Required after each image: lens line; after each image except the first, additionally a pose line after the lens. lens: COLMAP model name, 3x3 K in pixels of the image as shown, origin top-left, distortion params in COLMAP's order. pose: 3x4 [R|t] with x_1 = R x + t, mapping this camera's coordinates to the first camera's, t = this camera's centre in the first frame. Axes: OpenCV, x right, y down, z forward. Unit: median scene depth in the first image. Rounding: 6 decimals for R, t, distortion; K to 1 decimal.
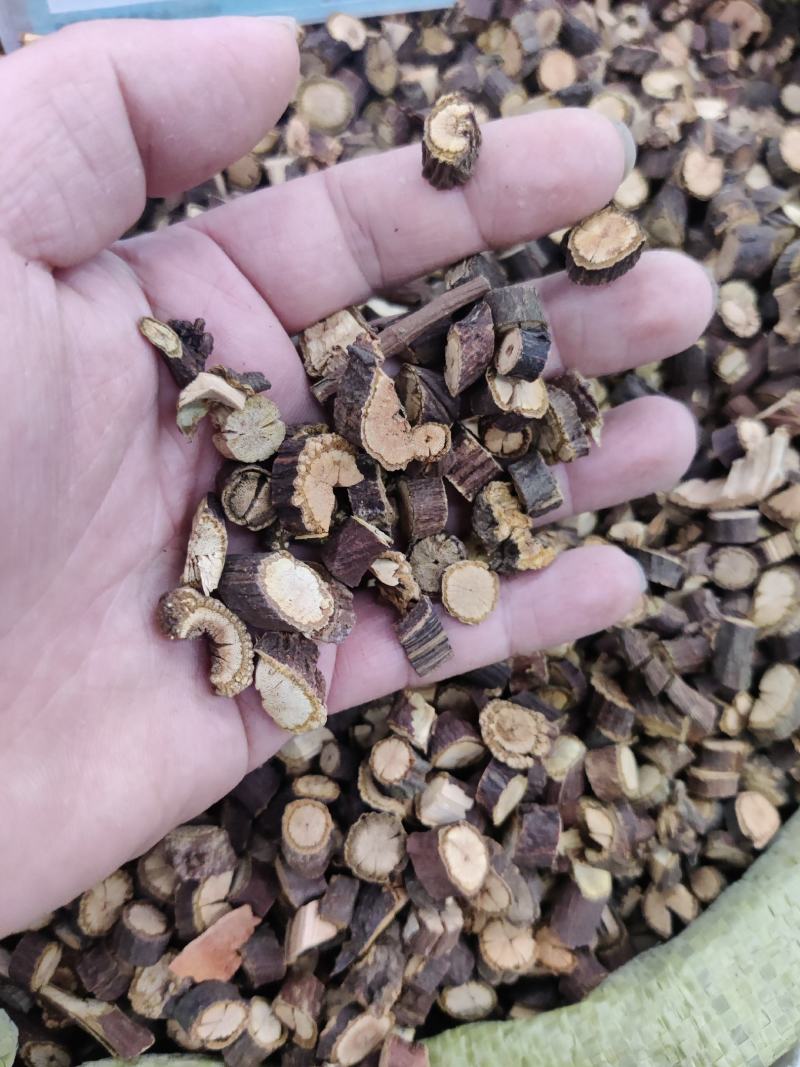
lens RADIAL K [[874.4, 0, 399.2], [0, 874.4, 538.6], [0, 0, 1]] dist [-0.069766, -0.001233]
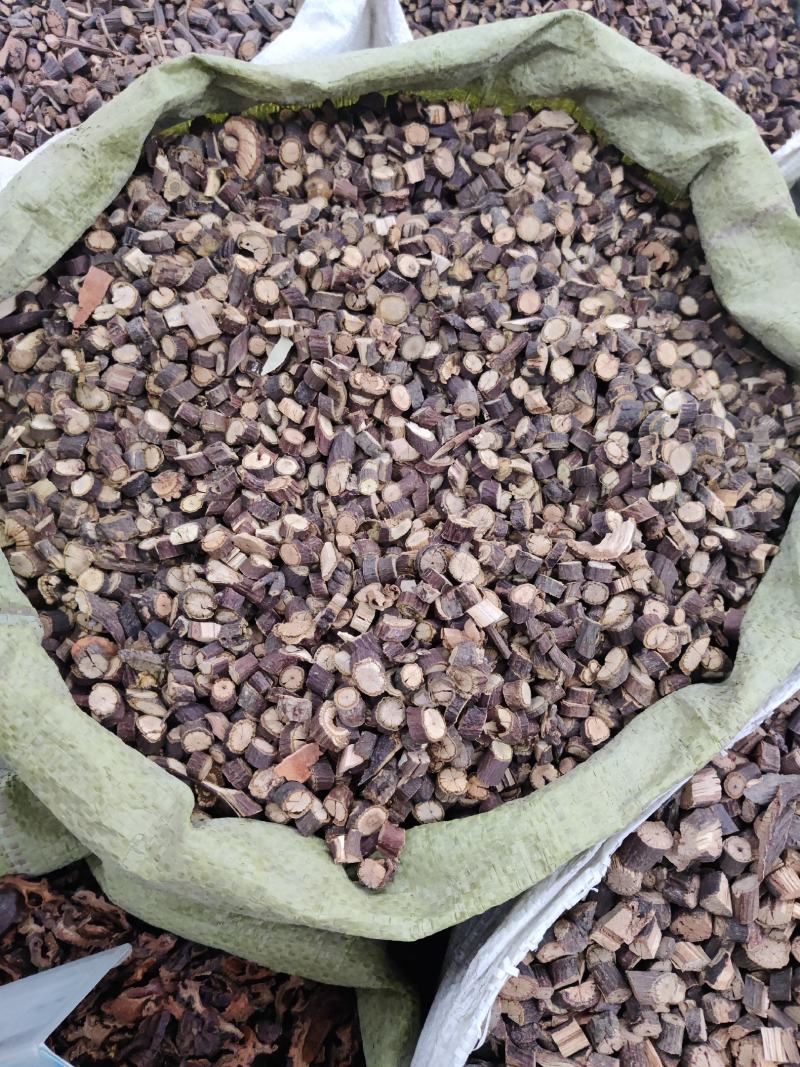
lens RADIAL K [[874.4, 0, 399.6], [0, 874.4, 532.8], [0, 0, 1]] dist [-0.069766, -0.001233]
pose [[0.995624, 0.093444, -0.000822, -0.035690], [-0.093376, 0.994475, -0.047972, 0.037940], [-0.003665, 0.047839, 0.998848, -0.879214]]
